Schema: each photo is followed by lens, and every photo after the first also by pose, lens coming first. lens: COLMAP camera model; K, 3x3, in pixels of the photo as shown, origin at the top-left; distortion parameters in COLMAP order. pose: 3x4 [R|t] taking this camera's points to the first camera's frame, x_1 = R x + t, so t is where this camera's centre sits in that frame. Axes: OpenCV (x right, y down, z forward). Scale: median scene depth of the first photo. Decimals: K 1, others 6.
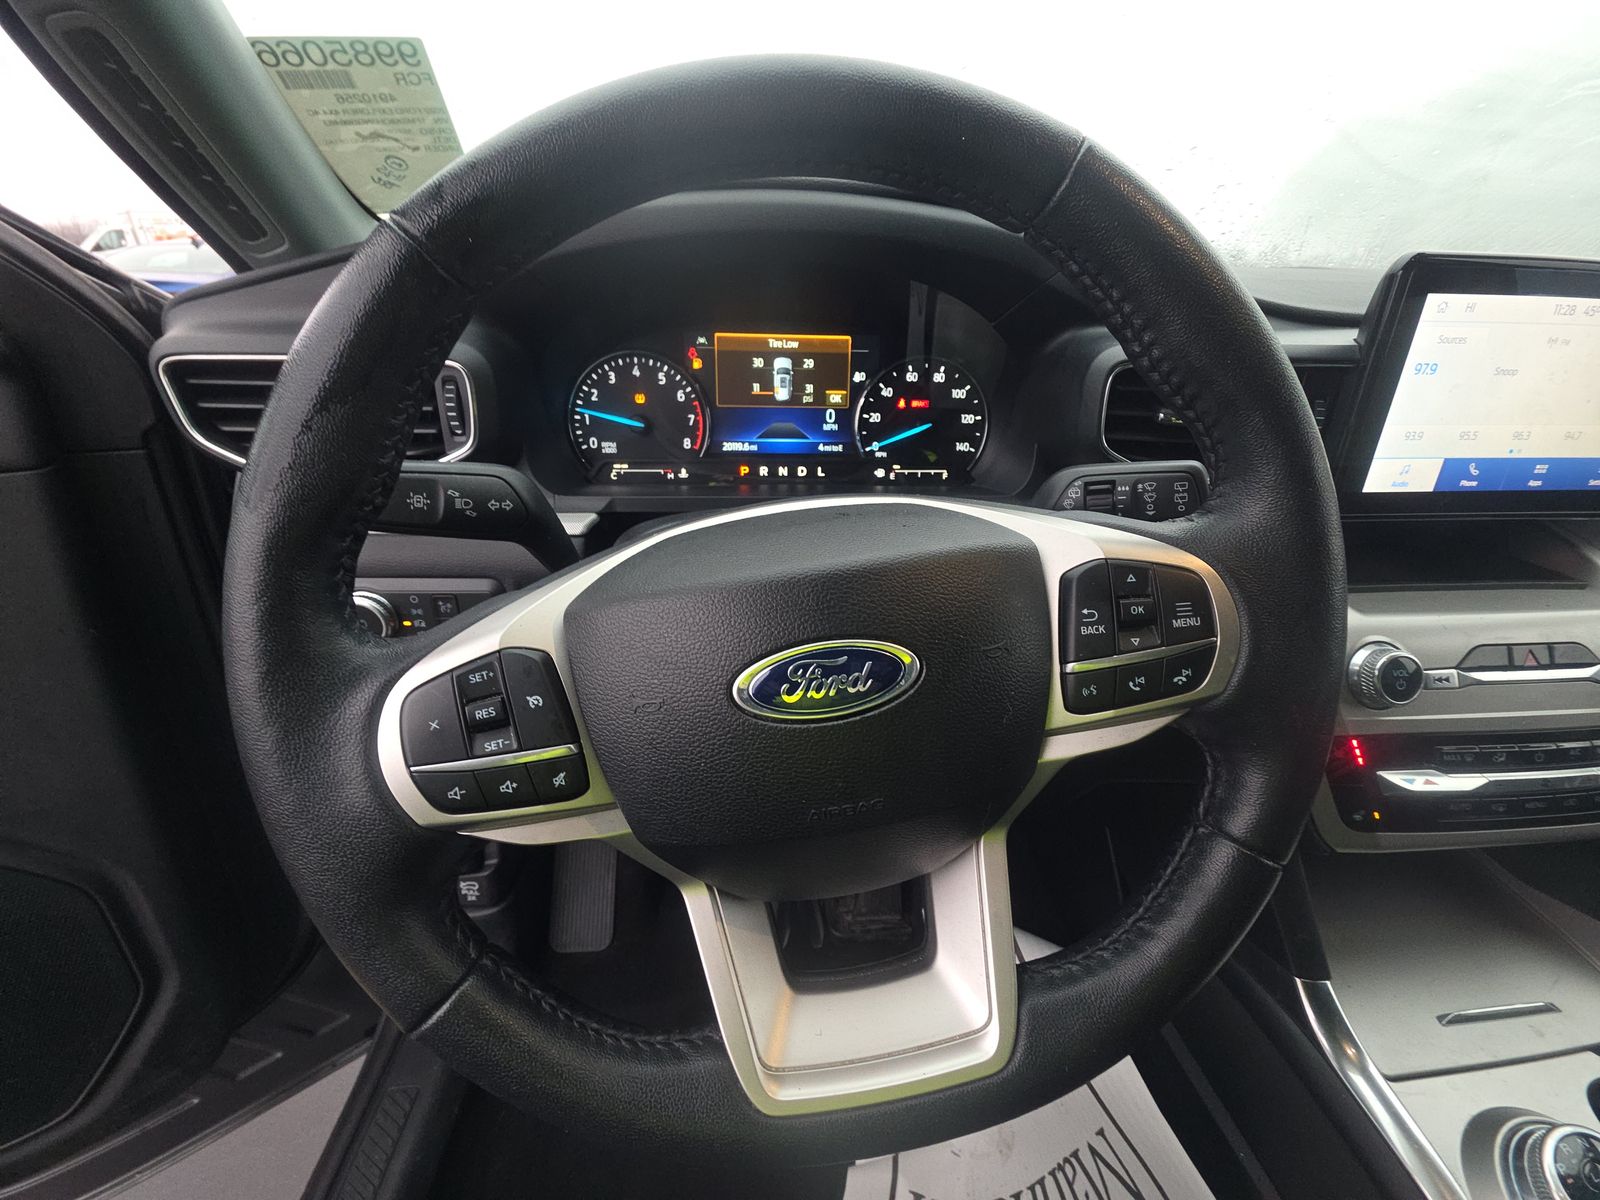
lens RADIAL K [[635.5, 0, 799.2], [0, 635.5, 598.8], [0, 0, 1]] dist [0.008495, -0.003731]
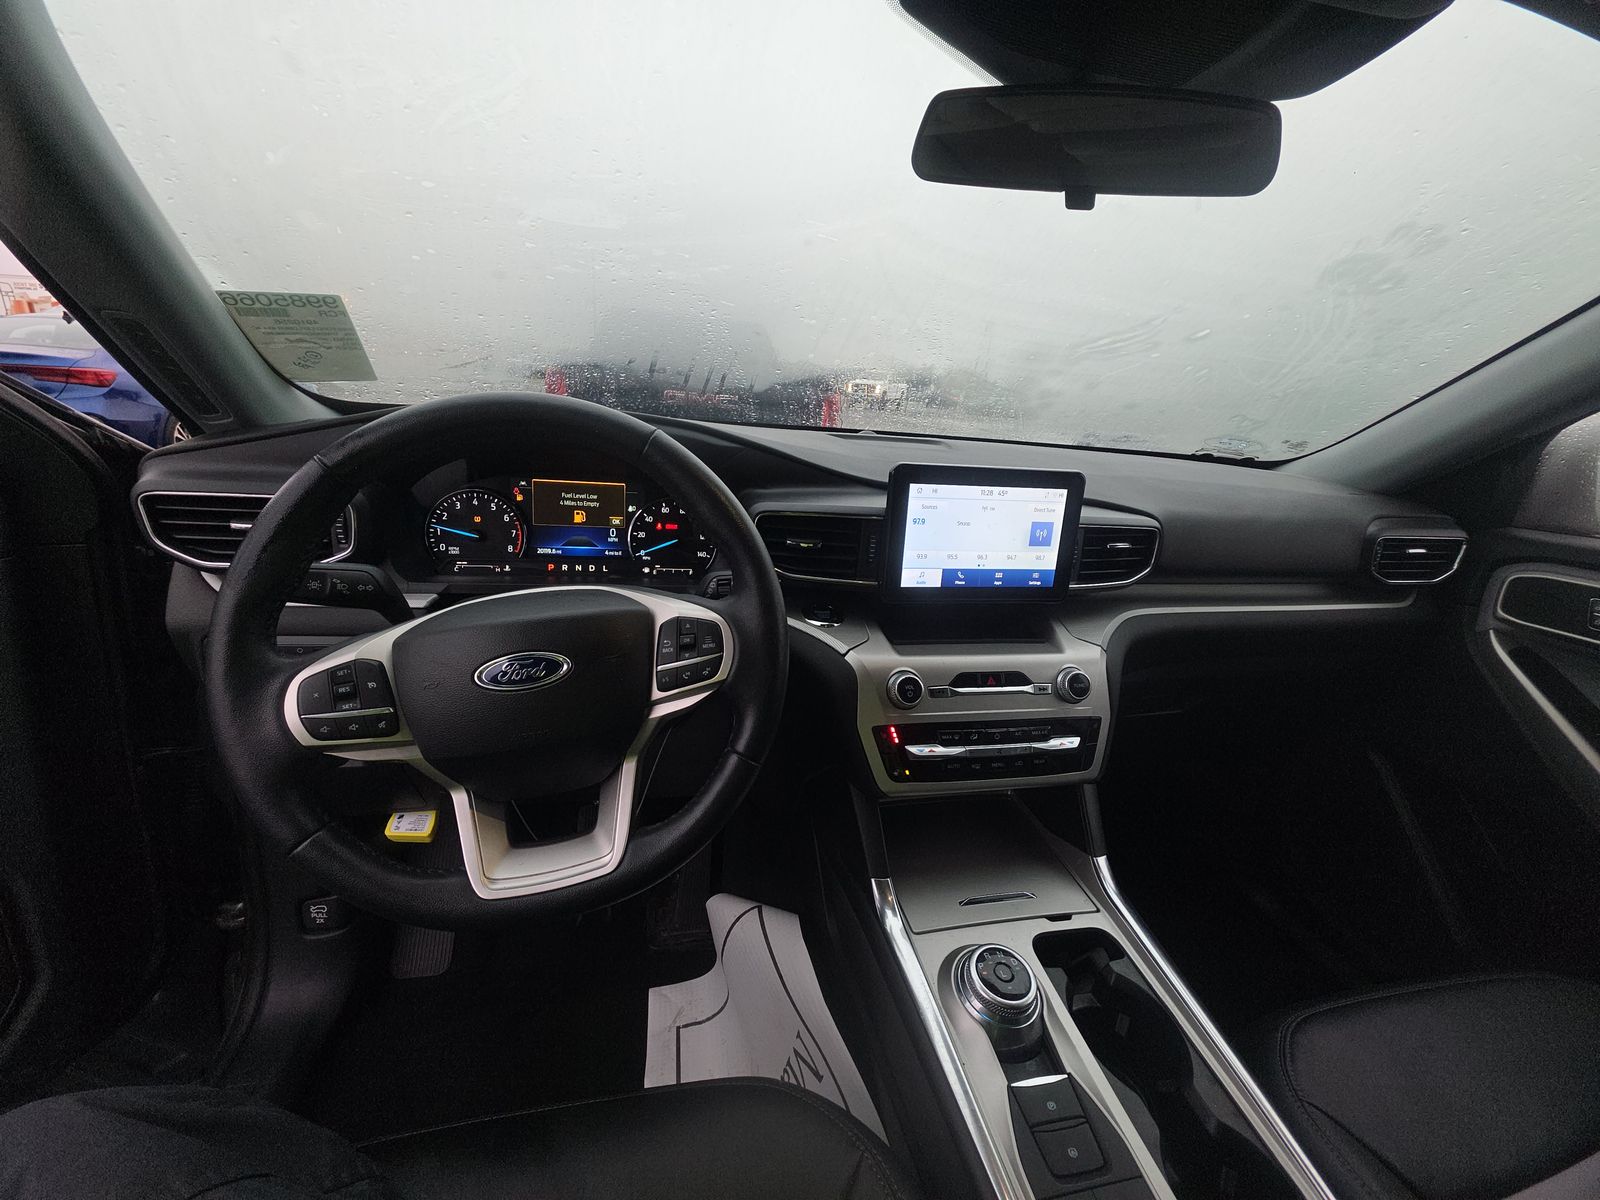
lens RADIAL K [[635.5, 0, 800.7], [0, 635.5, 597.7], [0, 0, 1]] dist [0.008495, -0.003731]
pose [[0.989928, 0.009604, 0.141242, 0.298831], [0.010207, 0.990257, -0.138875, 0.086466], [-0.141200, 0.138918, 0.980186, -0.562986]]
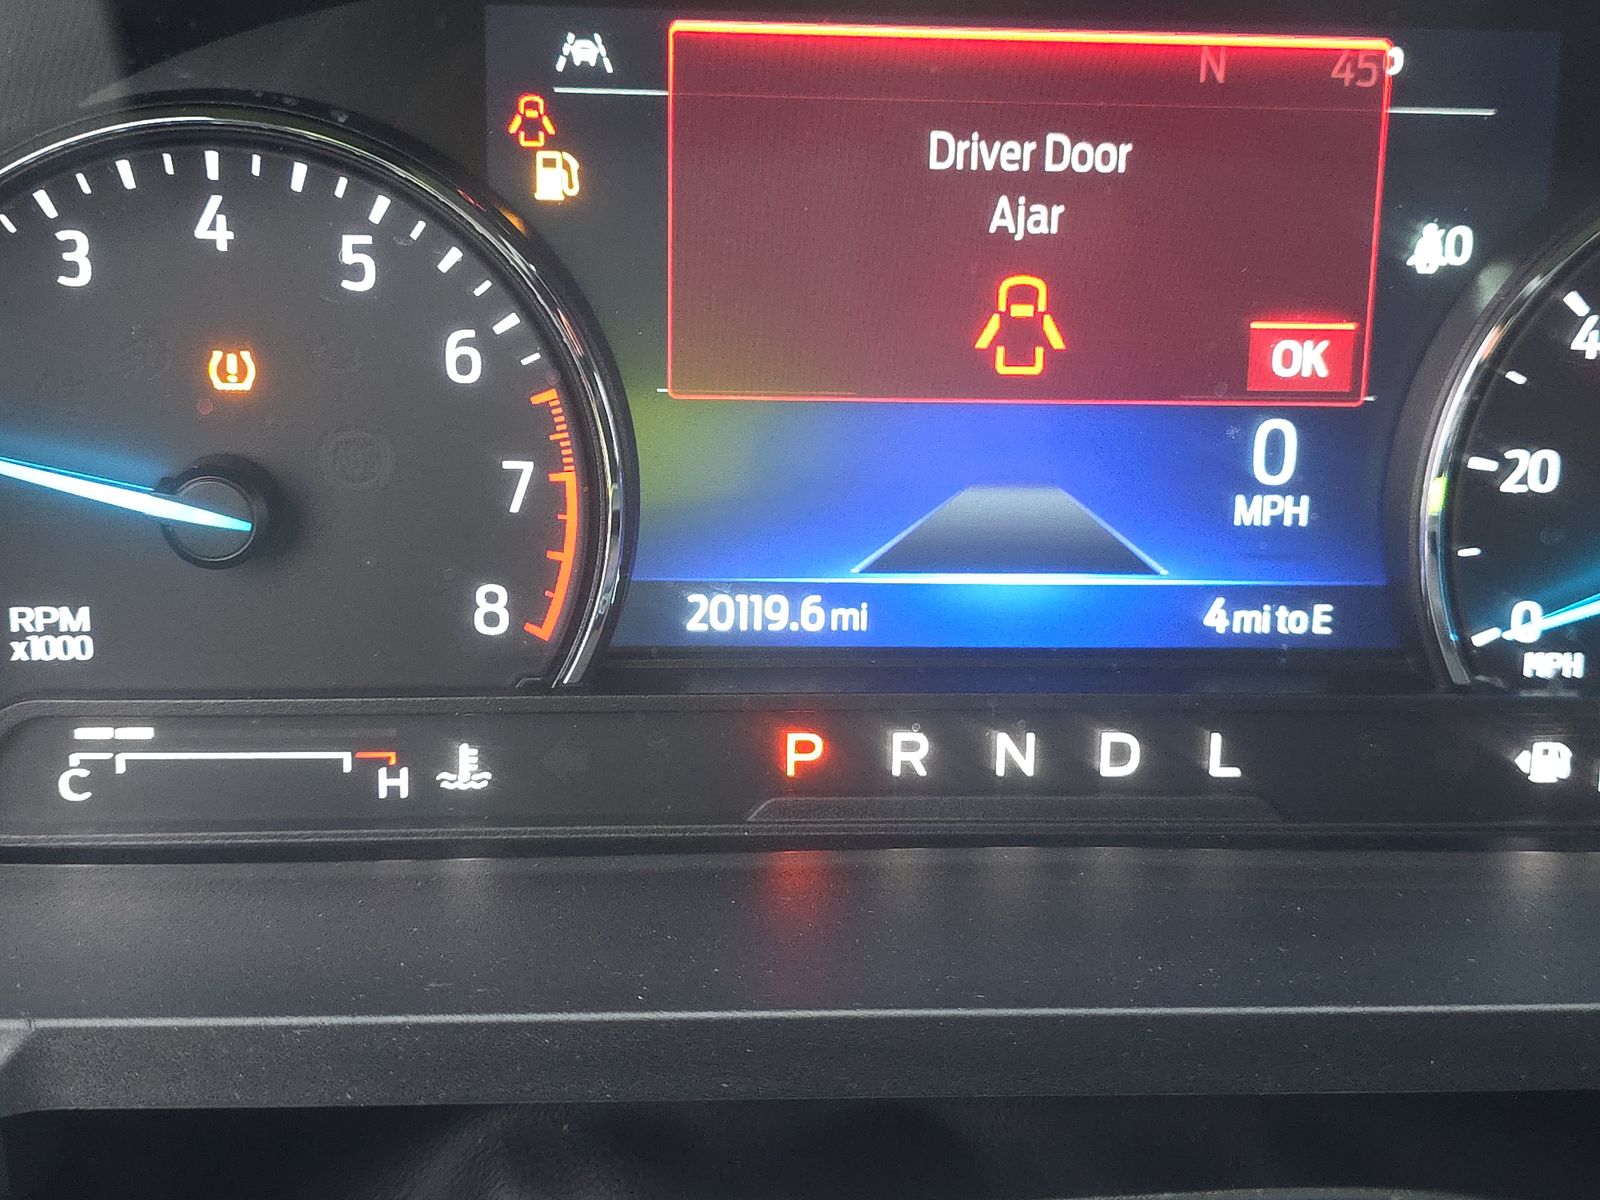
lens RADIAL K [[2138.1, 0, 799.9], [0, 2138.1, 605.2], [0, 0, 1]] dist [0.022767, 0.000000]
pose [[0.999963, 0.008564, -0.000417, -0.092425], [-0.008571, 0.997368, -0.071992, -0.211377], [-0.000201, 0.071993, 0.997405, 0.414787]]
